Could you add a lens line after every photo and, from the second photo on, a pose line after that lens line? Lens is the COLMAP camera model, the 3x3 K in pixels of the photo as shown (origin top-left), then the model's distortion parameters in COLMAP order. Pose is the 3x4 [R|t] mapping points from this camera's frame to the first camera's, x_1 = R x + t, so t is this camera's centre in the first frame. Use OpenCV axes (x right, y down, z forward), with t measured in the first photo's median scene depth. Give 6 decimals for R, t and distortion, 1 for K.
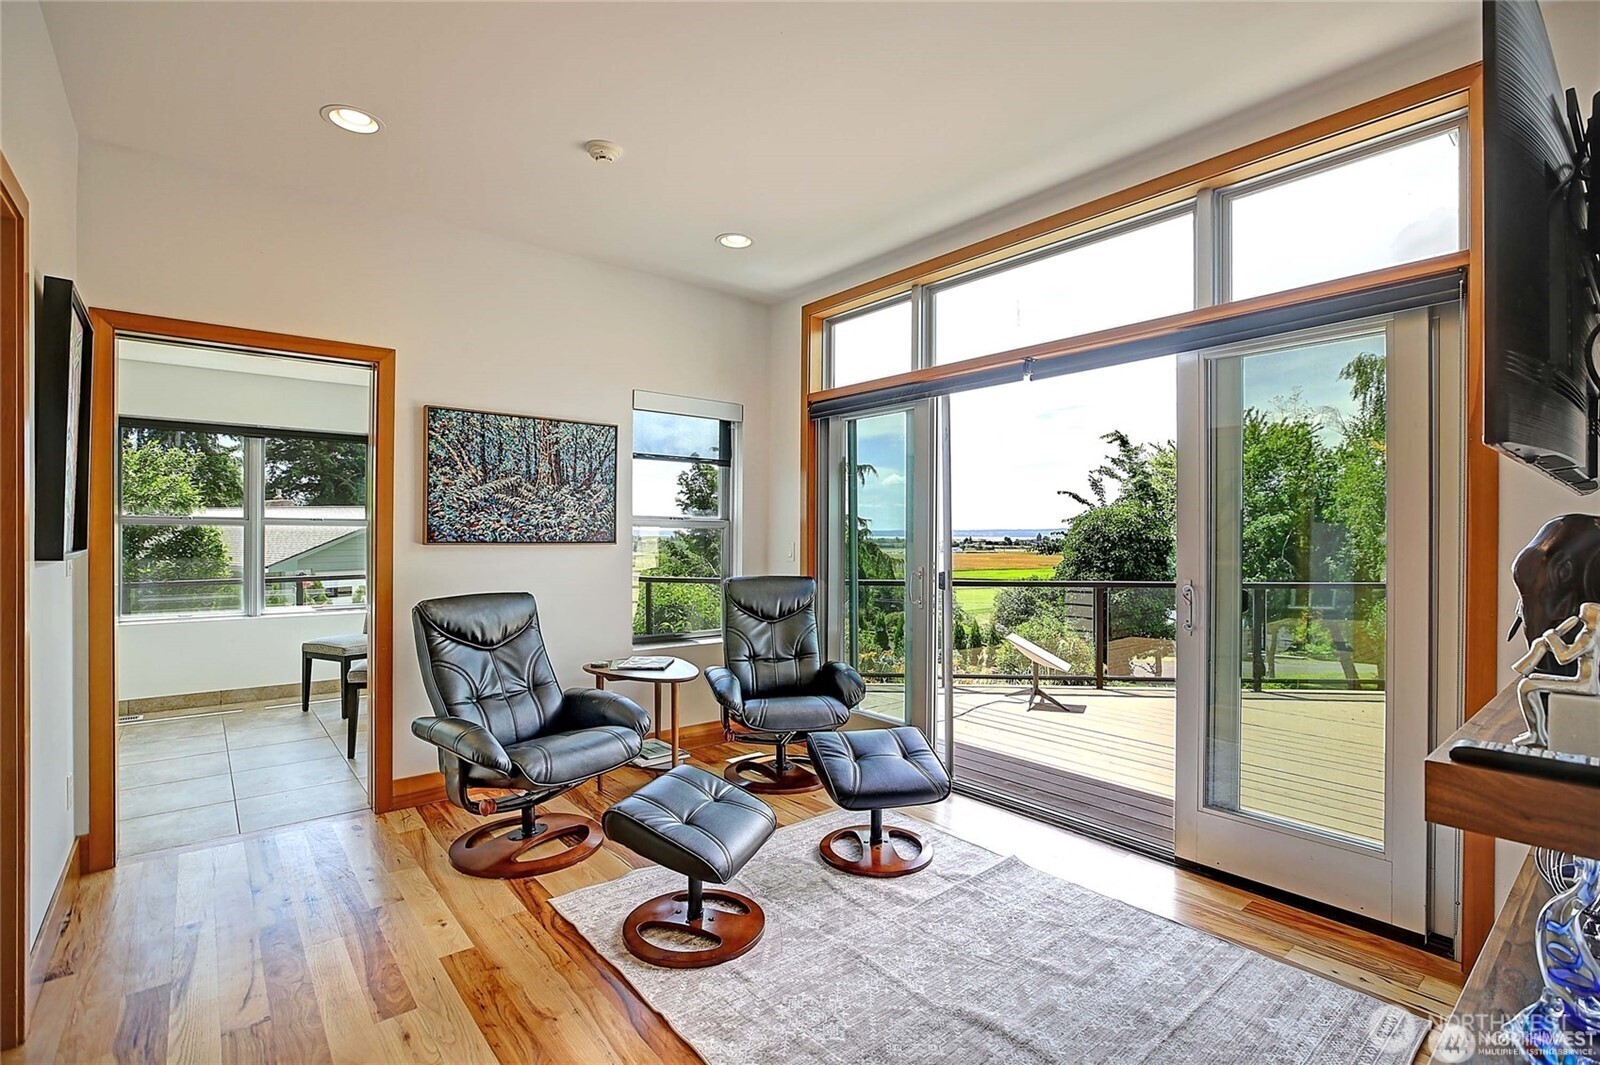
lens RADIAL K [[737.0, 0, 810.6], [0, 737.0, 530.5], [0, 0, 1]] dist [-0.009984, 0.001534]
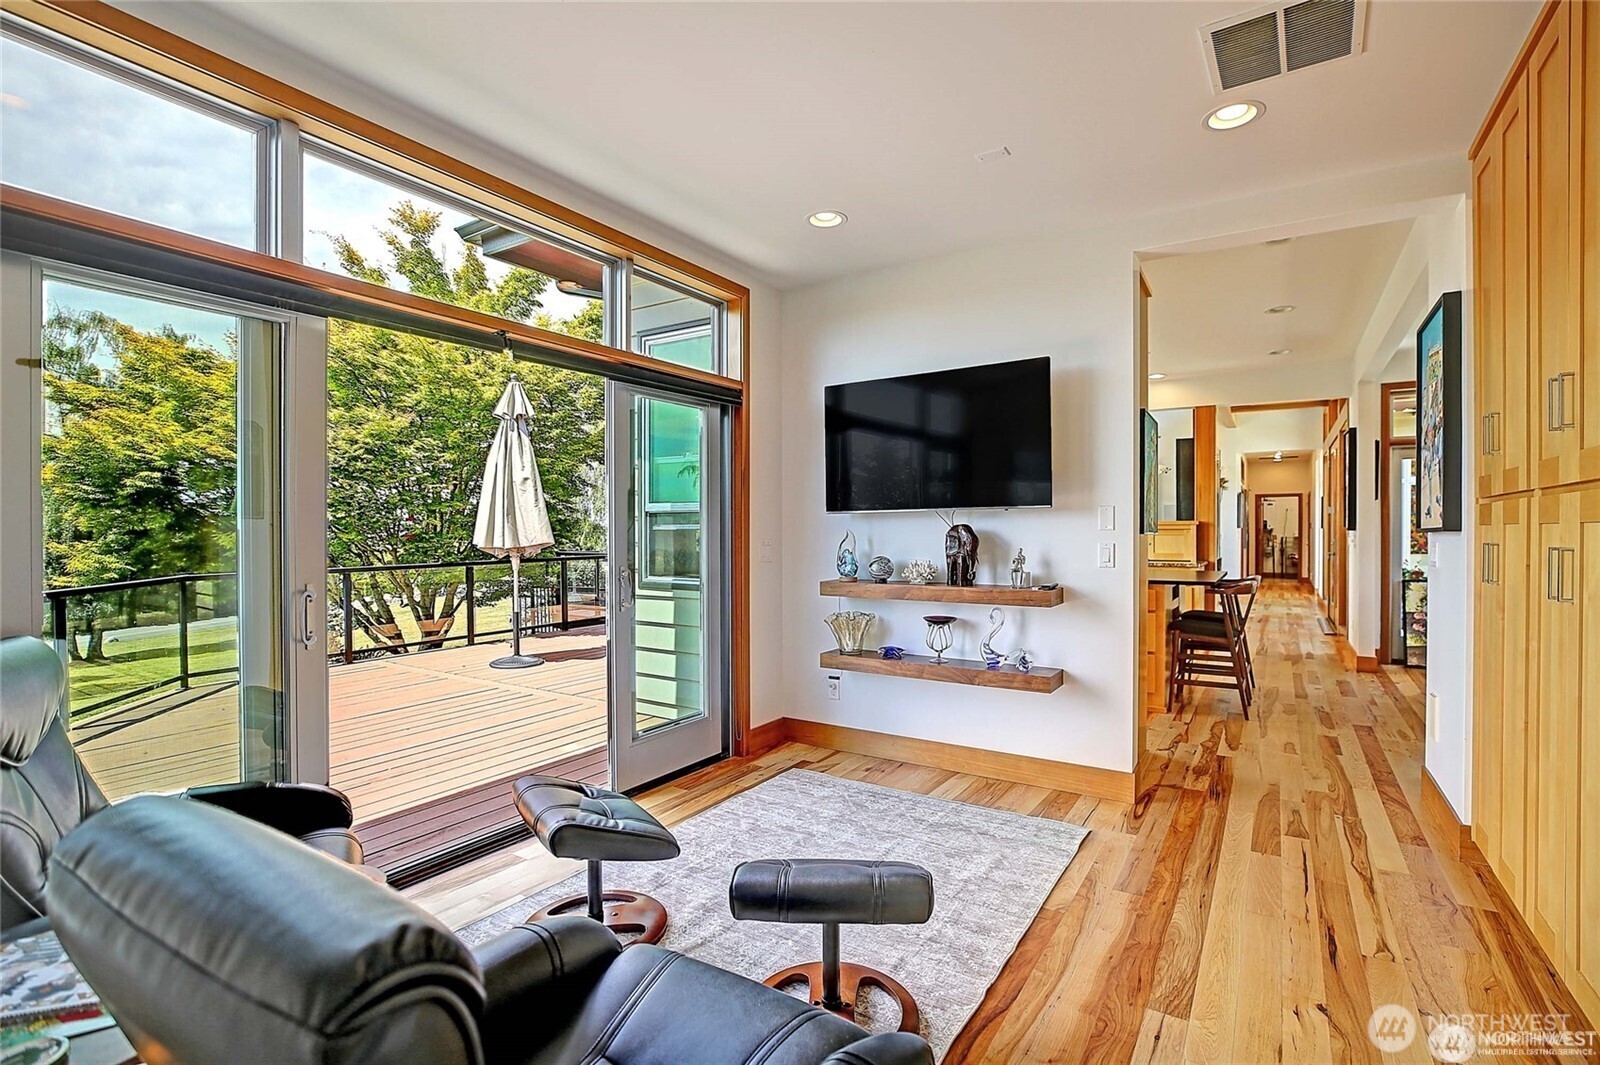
lens RADIAL K [[737.0, 0, 812.4], [0, 737.0, 538.3], [0, 0, 1]] dist [-0.009984, 0.001534]
pose [[-0.285239, -0.022501, 0.958192, -0.758620], [-0.014834, 0.999708, 0.019060, -0.010082], [-0.958342, -0.008778, -0.285490, 1.034078]]
